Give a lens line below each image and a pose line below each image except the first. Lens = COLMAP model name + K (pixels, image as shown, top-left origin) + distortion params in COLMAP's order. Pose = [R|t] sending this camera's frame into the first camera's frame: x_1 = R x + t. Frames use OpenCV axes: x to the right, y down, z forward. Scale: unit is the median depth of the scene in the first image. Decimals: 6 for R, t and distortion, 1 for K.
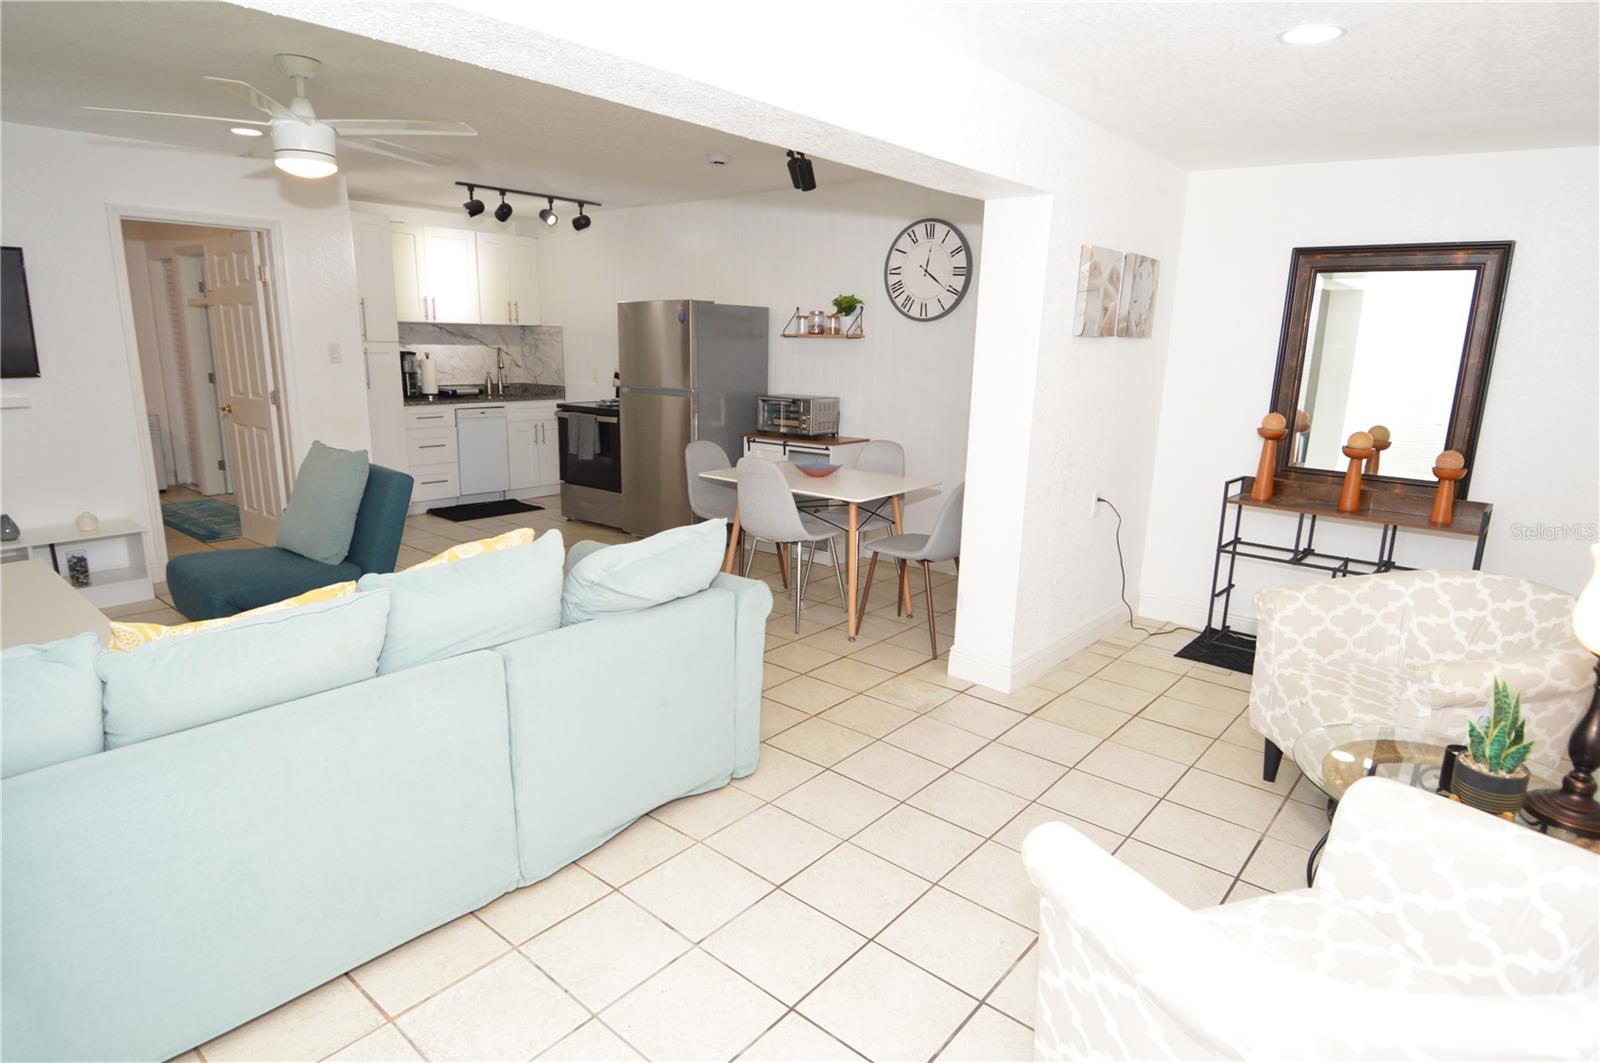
lens RADIAL K [[873.0, 0, 786.4], [0, 873.0, 537.4], [0, 0, 1]] dist [0.020836, -0.033358]
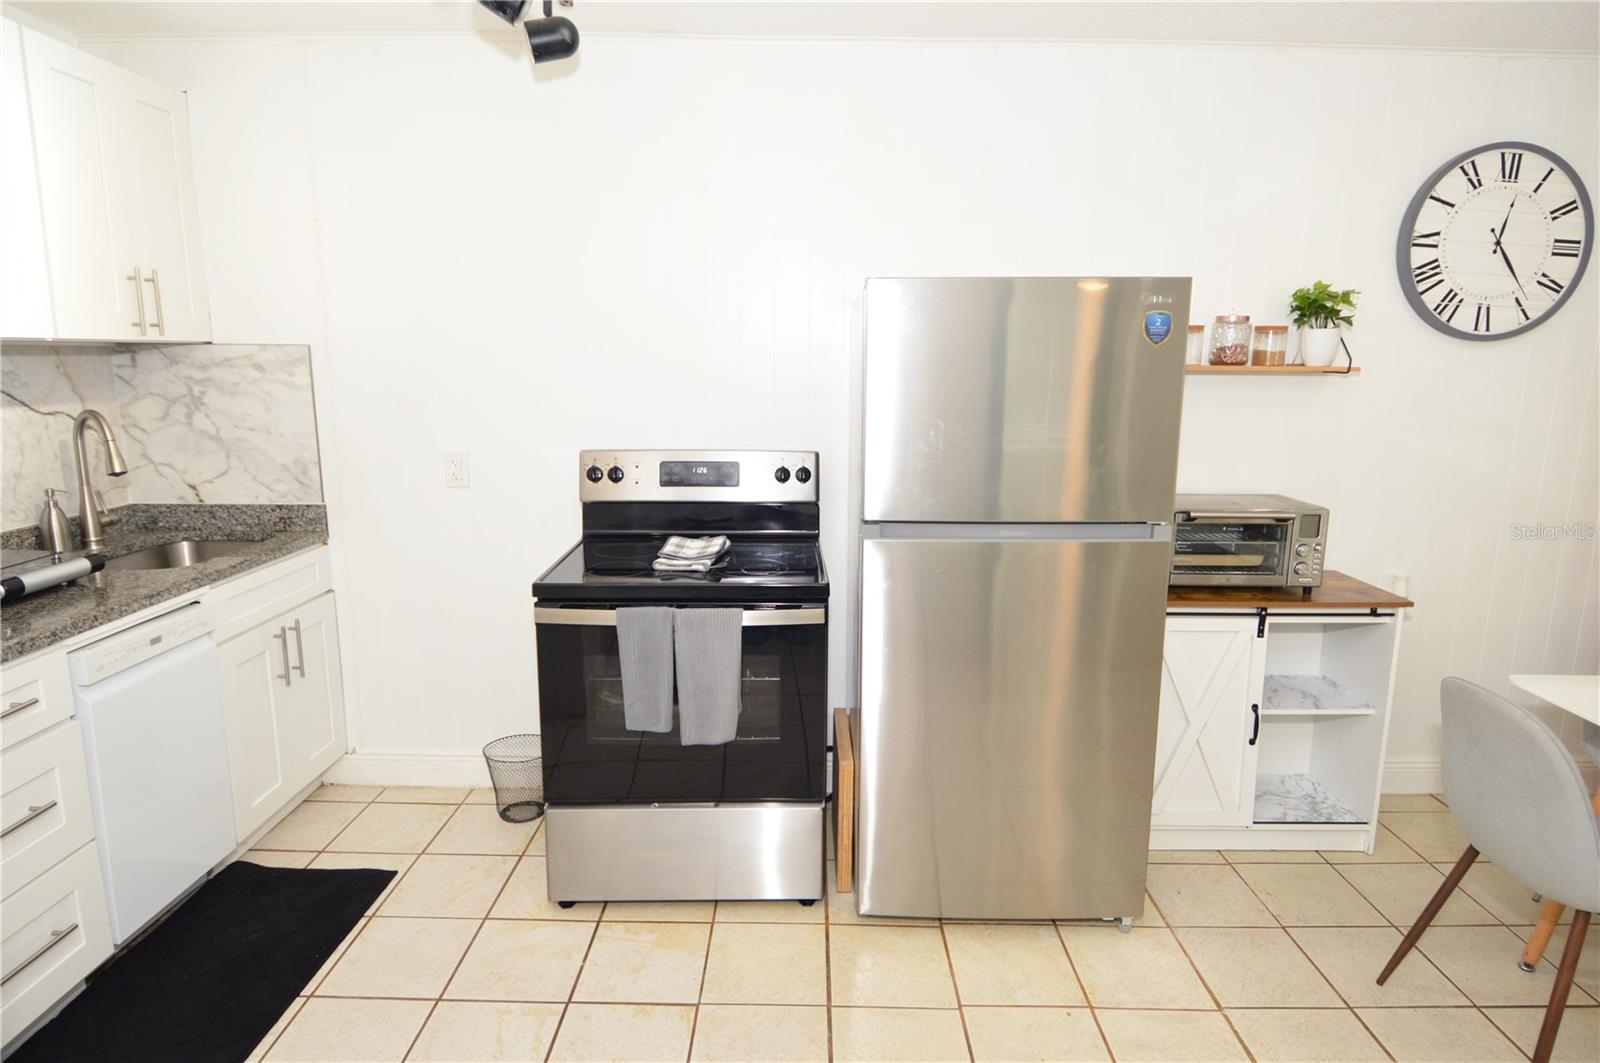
lens RADIAL K [[880.1, 0, 799.2], [0, 880.1, 522.6], [0, 0, 1]] dist [0.015251, -0.026035]
pose [[0.764752, -0.128917, 0.631296, -0.456497], [0.147222, 0.988822, 0.023583, -0.196931], [-0.627280, 0.074905, 0.775184, 0.795846]]
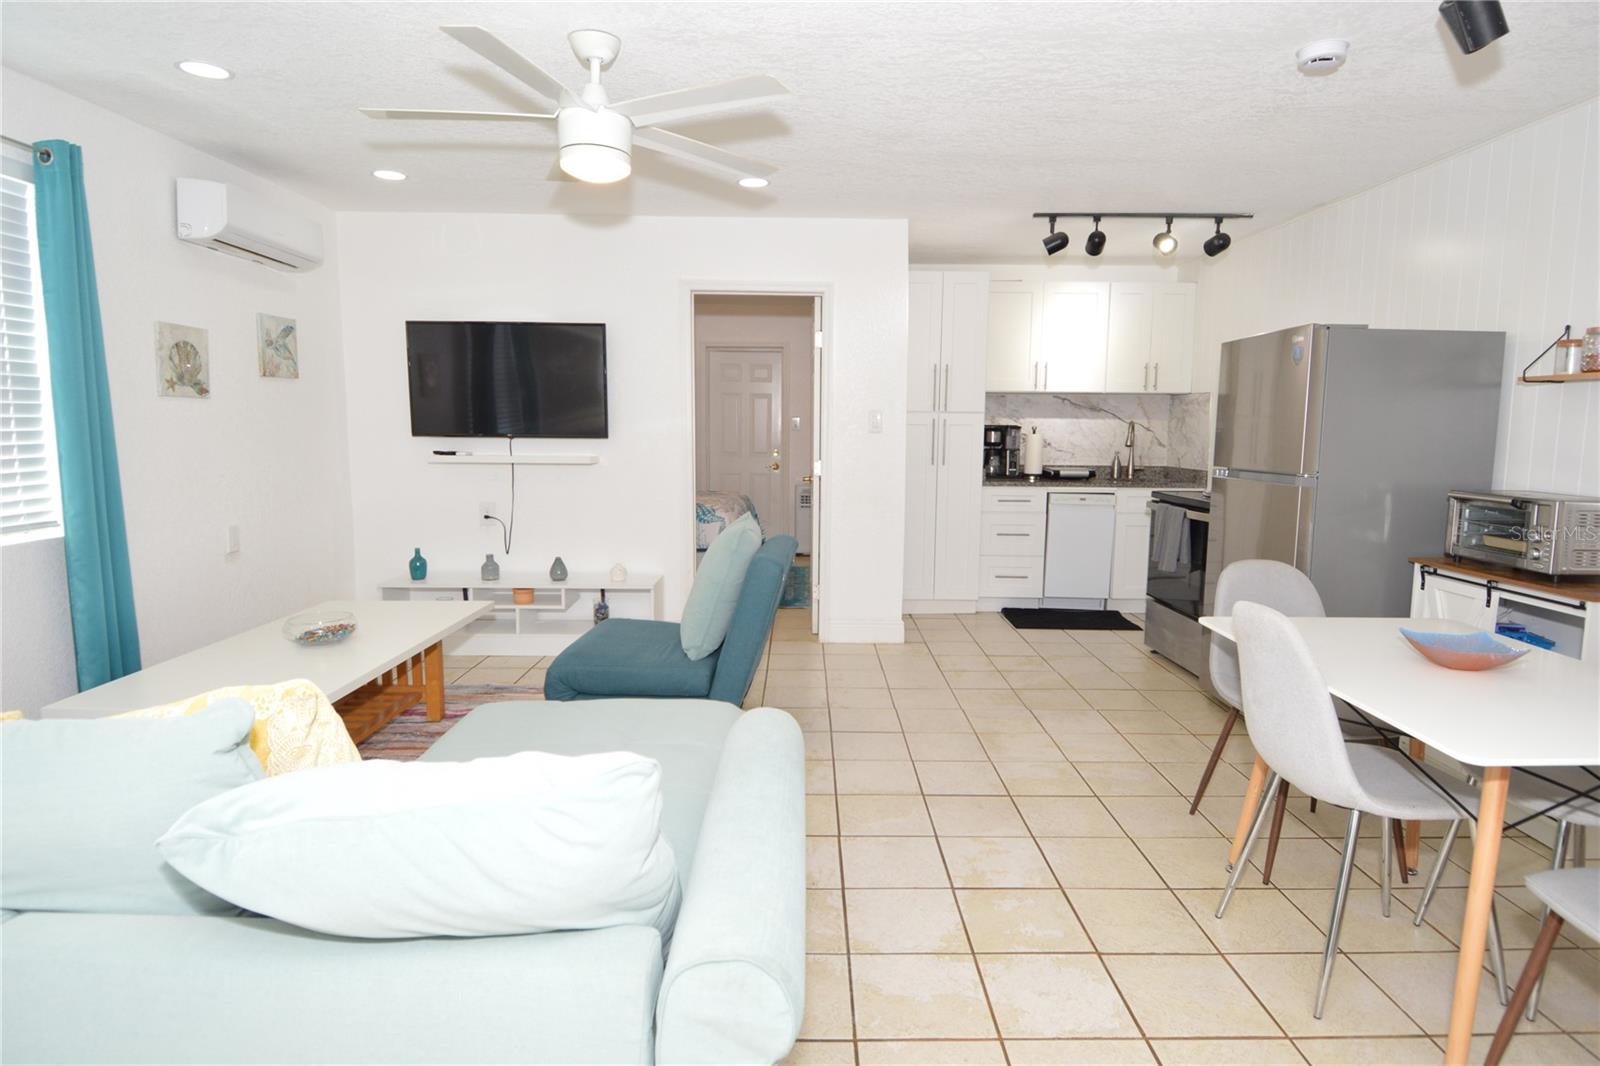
lens RADIAL K [[869.1, 0, 813.8], [0, 869.1, 519.5], [0, 0, 1]] dist [0.023394, -0.033846]
pose [[0.656076, 0.071695, -0.751282, 0.117563], [-0.165326, 0.984951, -0.050381, -0.053971], [0.736364, 0.157260, 0.658056, 0.369300]]
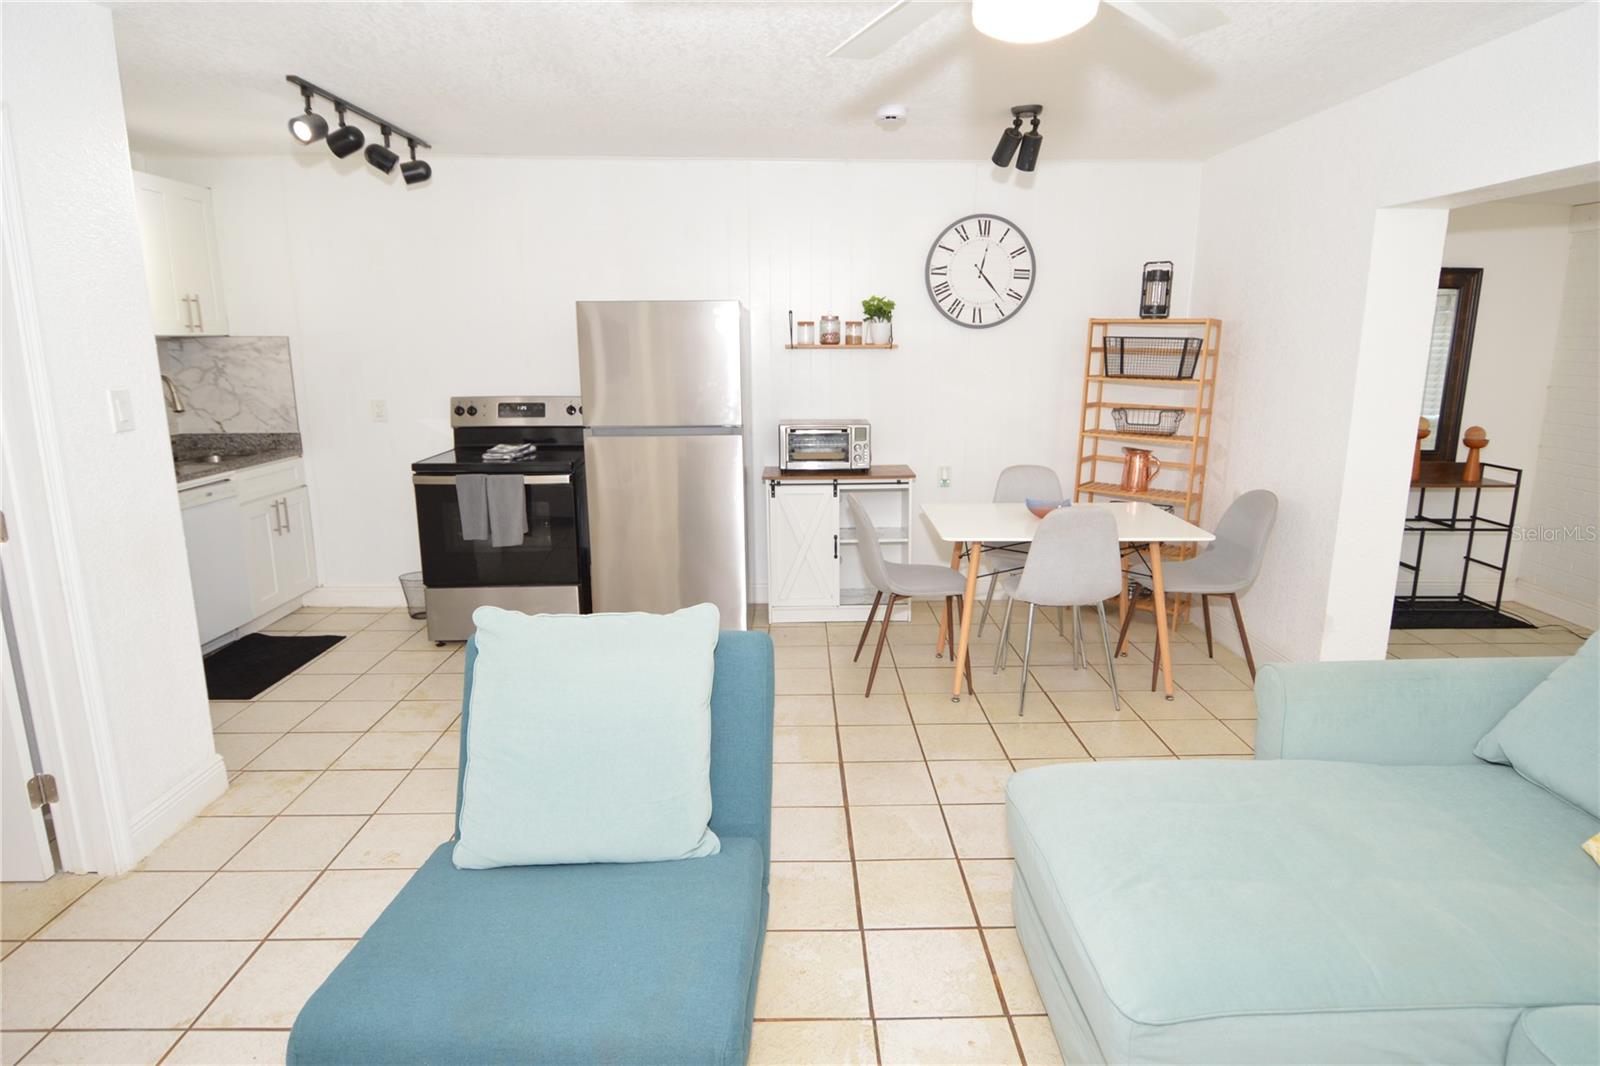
lens RADIAL K [[869.1, 0, 813.8], [0, 869.1, 519.5], [0, 0, 1]] dist [0.023394, -0.033846]
pose [[0.742210, -0.152103, 0.652678, -0.535518], [0.160785, 0.985874, 0.046912, -0.114235], [-0.650594, 0.070122, 0.756182, 0.417109]]
